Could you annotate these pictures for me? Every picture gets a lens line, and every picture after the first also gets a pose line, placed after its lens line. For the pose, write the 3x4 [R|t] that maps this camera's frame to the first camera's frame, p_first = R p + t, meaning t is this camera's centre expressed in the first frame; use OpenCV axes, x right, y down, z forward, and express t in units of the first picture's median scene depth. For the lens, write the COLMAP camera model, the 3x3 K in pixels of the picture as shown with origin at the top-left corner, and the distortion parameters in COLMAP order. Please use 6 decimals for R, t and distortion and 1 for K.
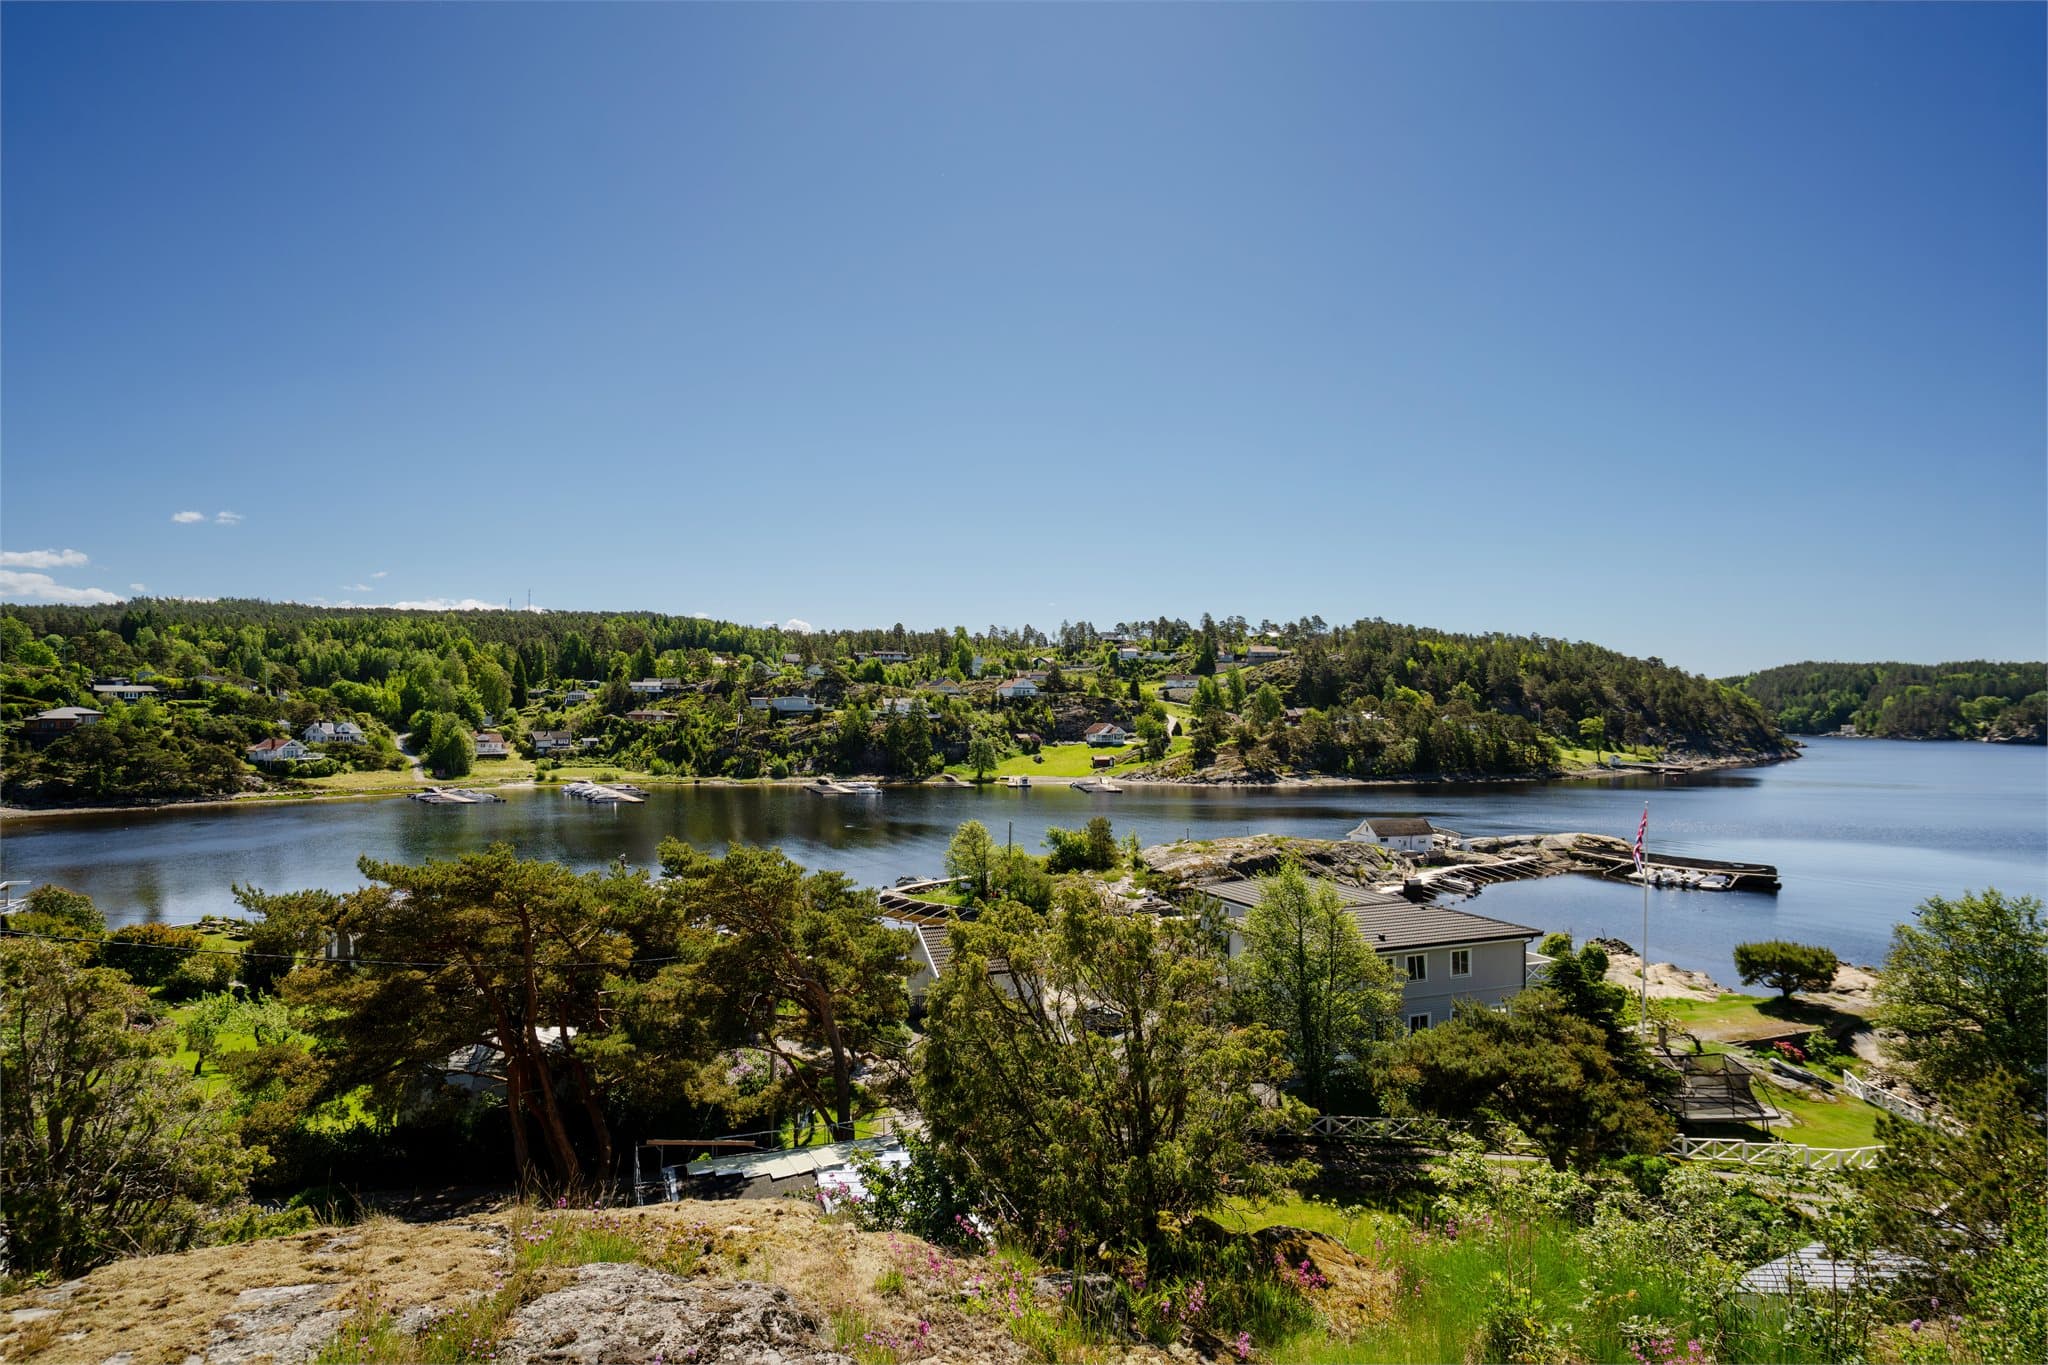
lens RADIAL K [[1172.9, 0, 1030.4], [0, 1172.9, 670.5], [0, 0, 1]] dist [-0.012141, 0.021245]
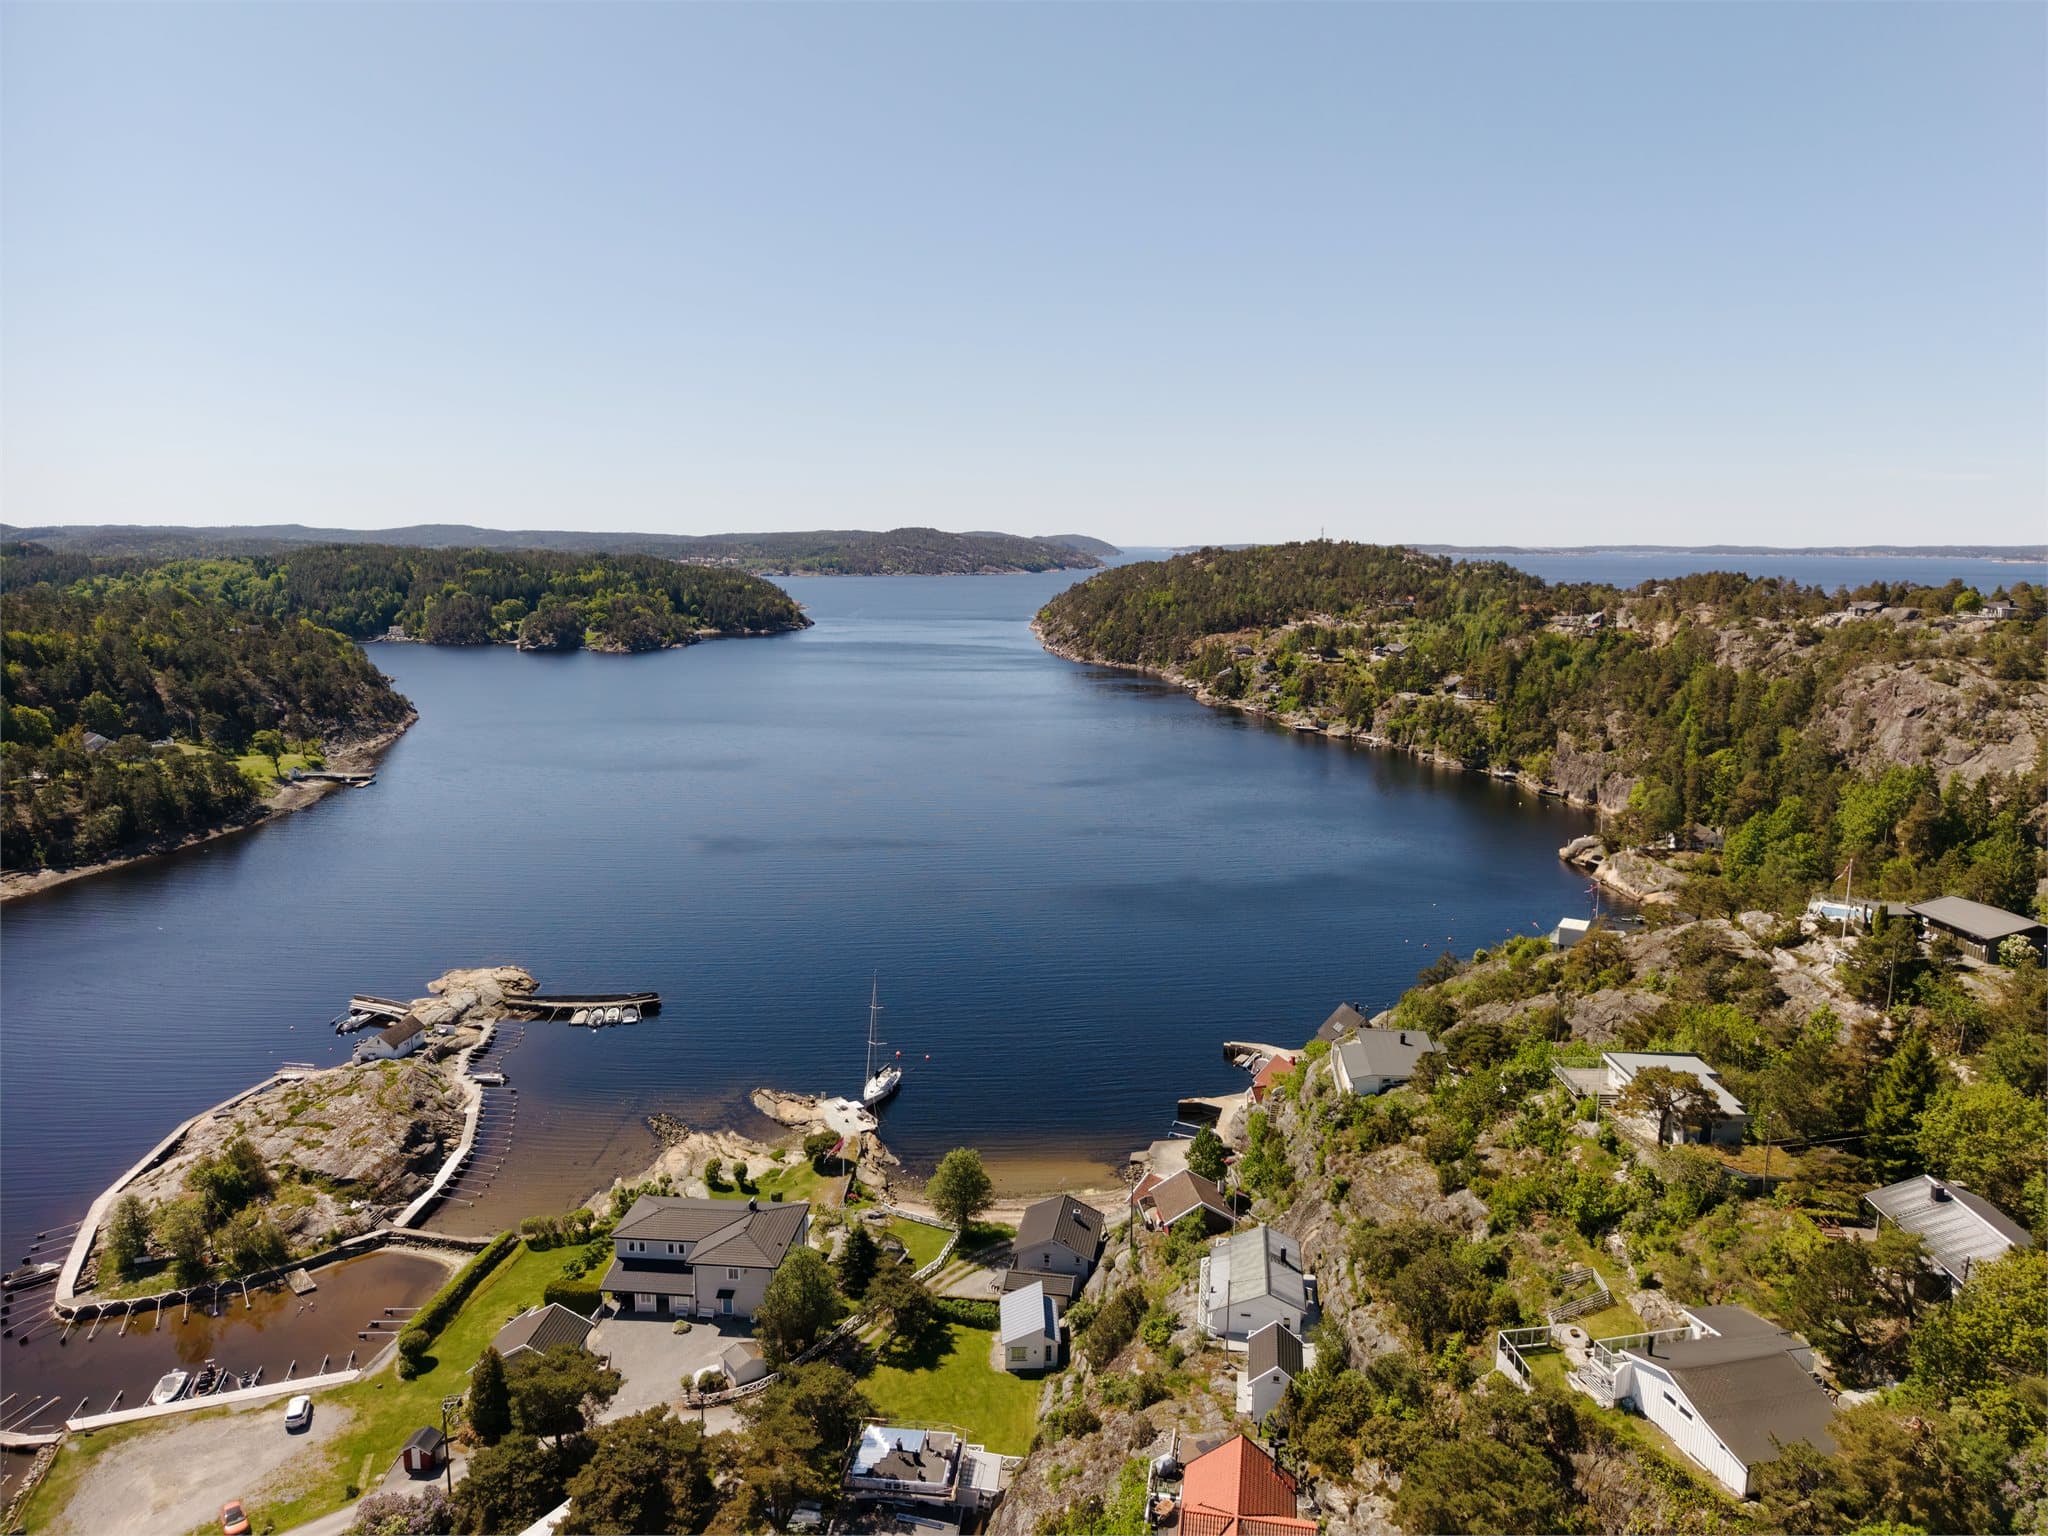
lens RADIAL K [[1381.6, 0, 1029.4], [0, 1381.6, 783.0], [0, 0, 1]] dist [0.038859, -0.028941]
pose [[0.471128, -0.151960, 0.868876, -0.182477], [-0.033554, 0.981248, 0.189807, -0.129588], [-0.881426, -0.118578, 0.457195, -0.052669]]
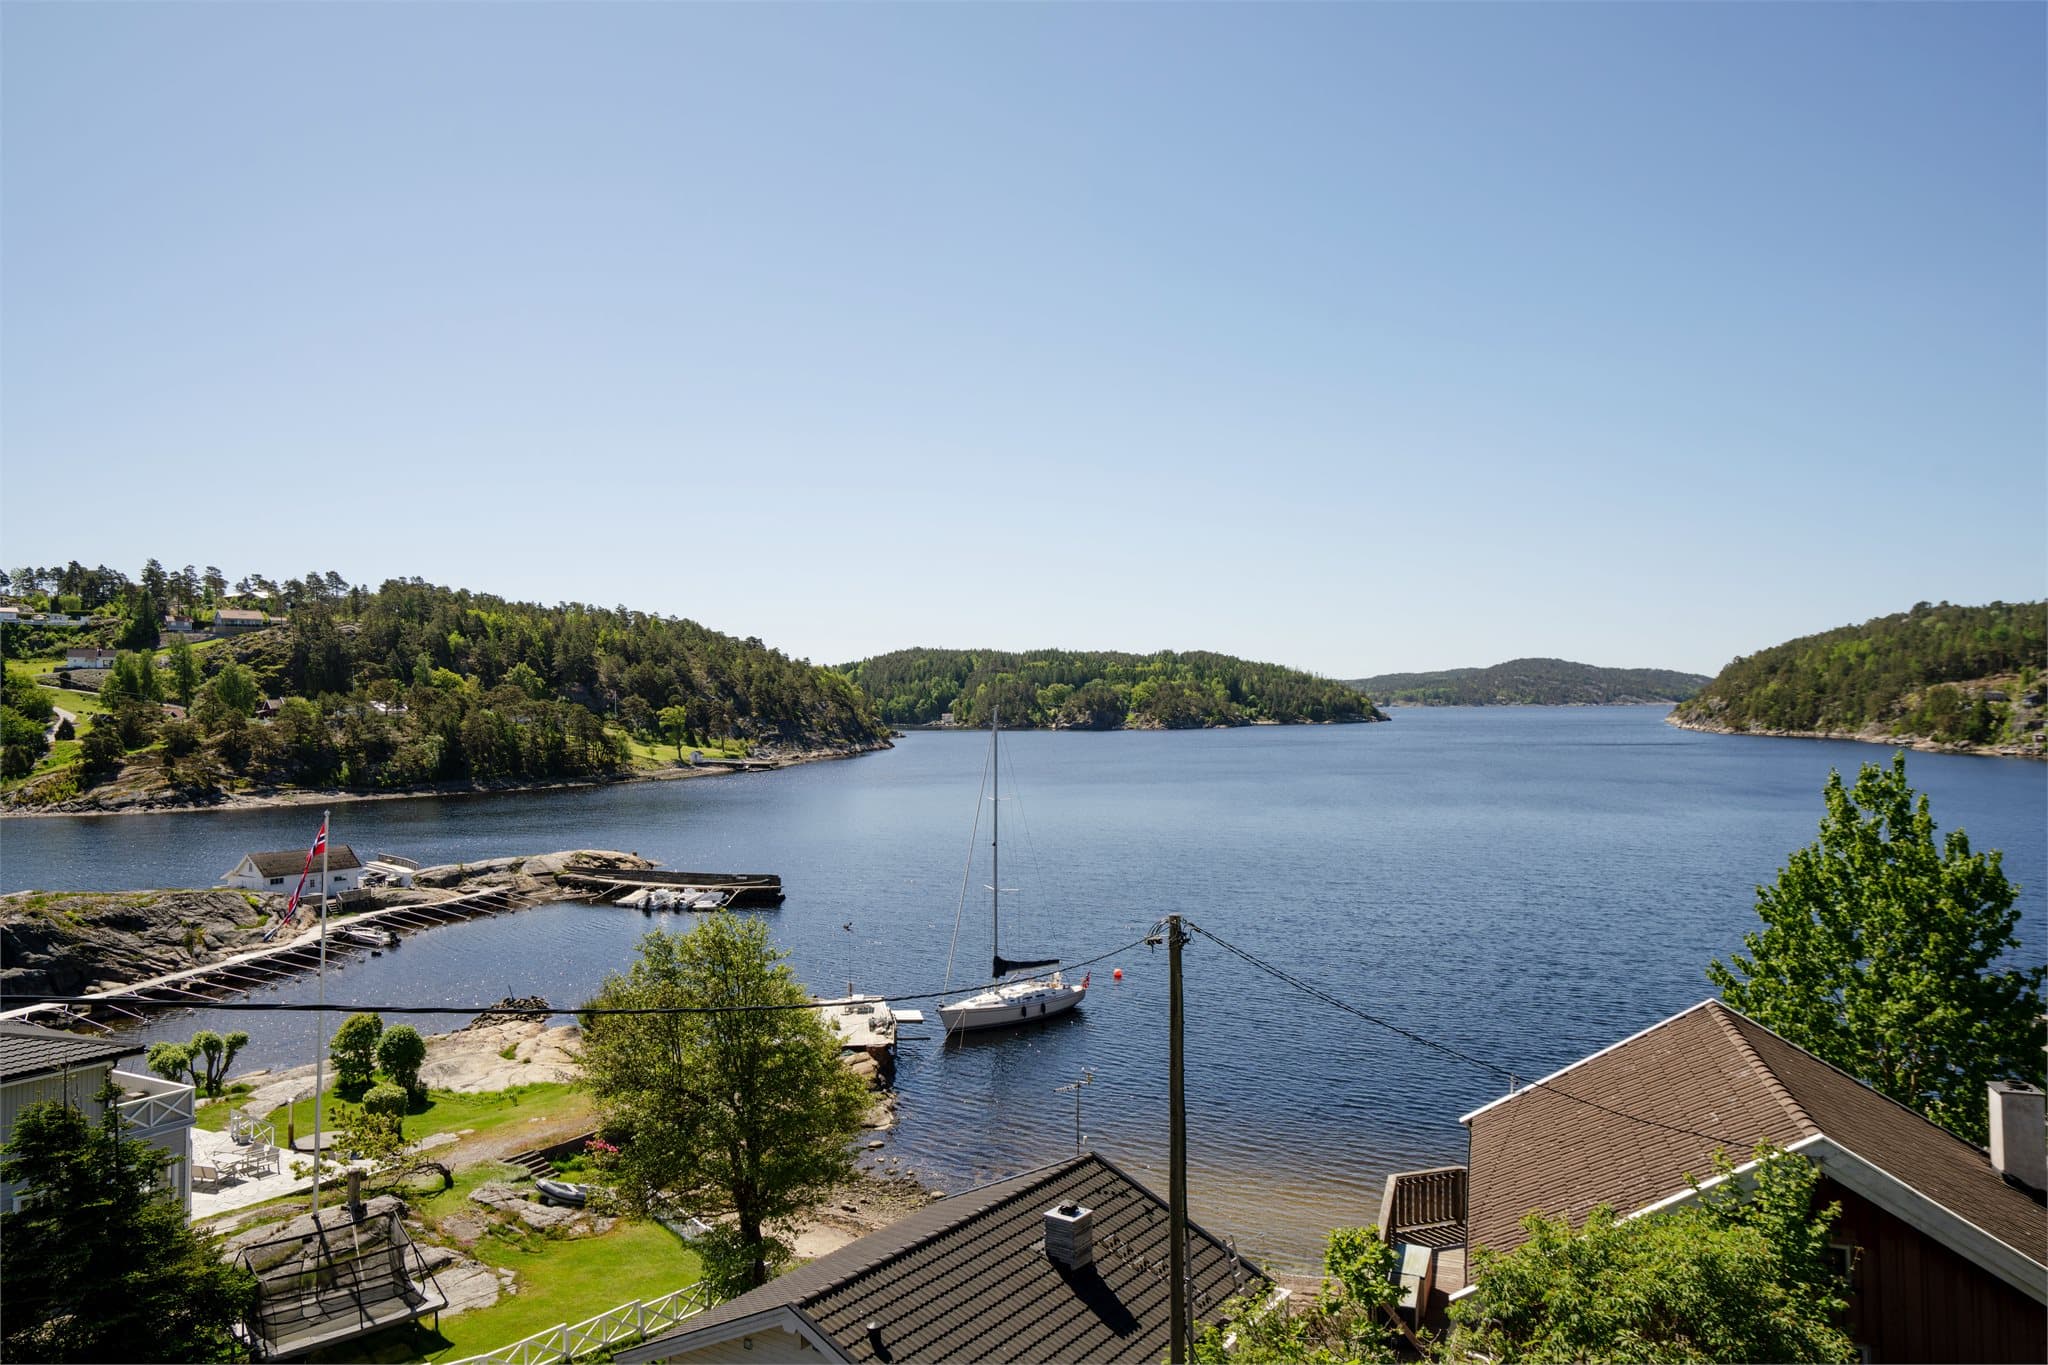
lens RADIAL K [[1446.8, 0, 1014.4], [0, 1446.8, 672.1], [0, 0, 1]] dist [0.000669, 0.052909]
pose [[0.799130, 0.004455, 0.601141, 0.046126], [-0.011702, 0.999898, 0.008147, 0.003870], [-0.601044, -0.013545, 0.799101, 0.024043]]
